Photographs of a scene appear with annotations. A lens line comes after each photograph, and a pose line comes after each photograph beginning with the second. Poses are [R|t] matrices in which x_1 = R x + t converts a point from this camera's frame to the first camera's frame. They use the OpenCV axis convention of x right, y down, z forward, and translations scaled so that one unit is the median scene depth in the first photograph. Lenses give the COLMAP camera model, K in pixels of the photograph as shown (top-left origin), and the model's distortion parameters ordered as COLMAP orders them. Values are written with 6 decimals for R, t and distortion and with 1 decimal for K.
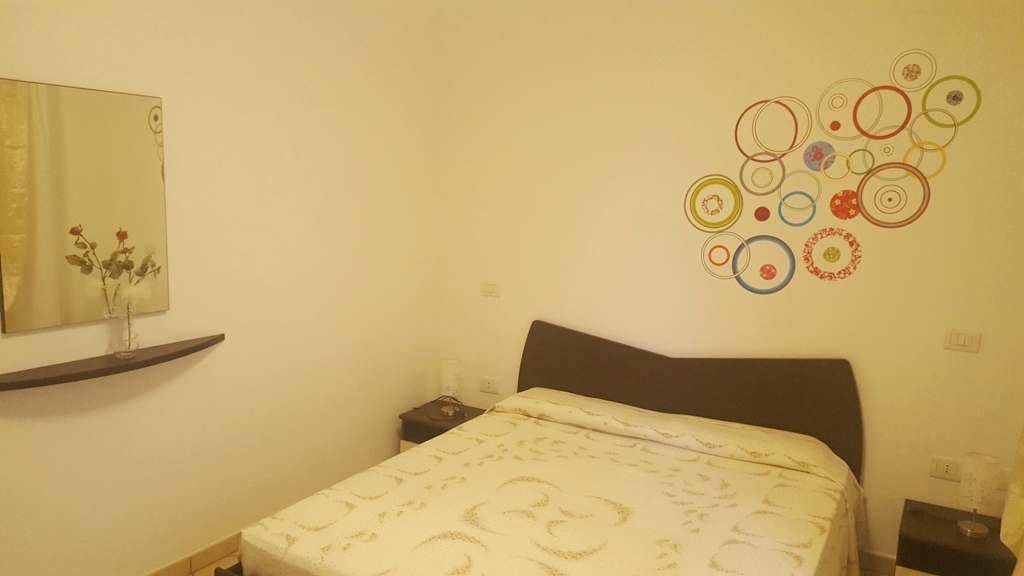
lens RADIAL K [[752.4, 0, 500.1], [0, 752.4, 296.9], [0, 0, 1]] dist [0.125979, -0.194272]
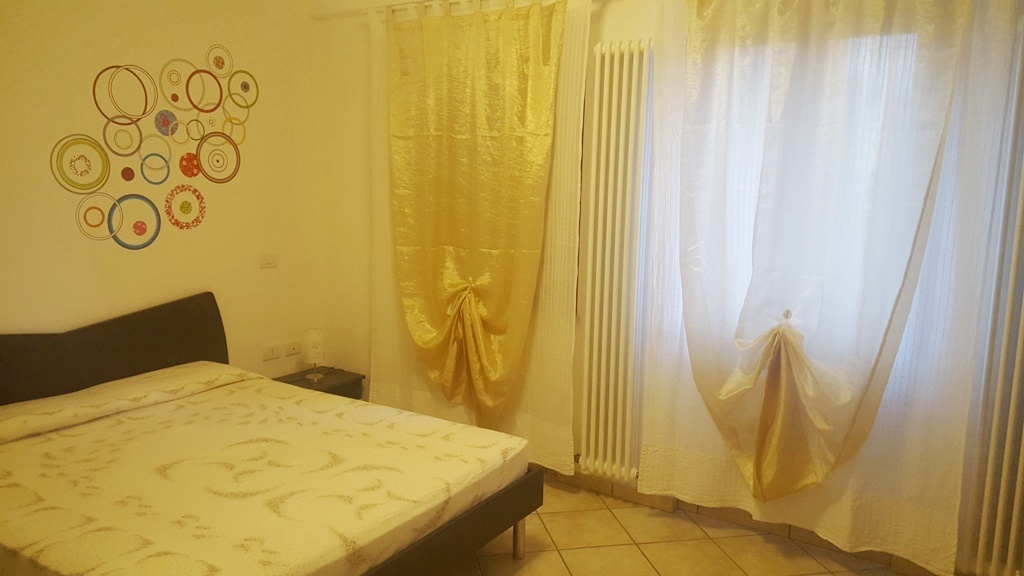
lens RADIAL K [[752.4, 0, 500.1], [0, 752.4, 296.9], [0, 0, 1]] dist [0.125979, -0.194272]
pose [[0.030395, -0.181252, 0.982967, -0.751005], [0.123454, 0.976572, 0.176256, -0.069170], [-0.991885, 0.115994, 0.052060, 0.471825]]
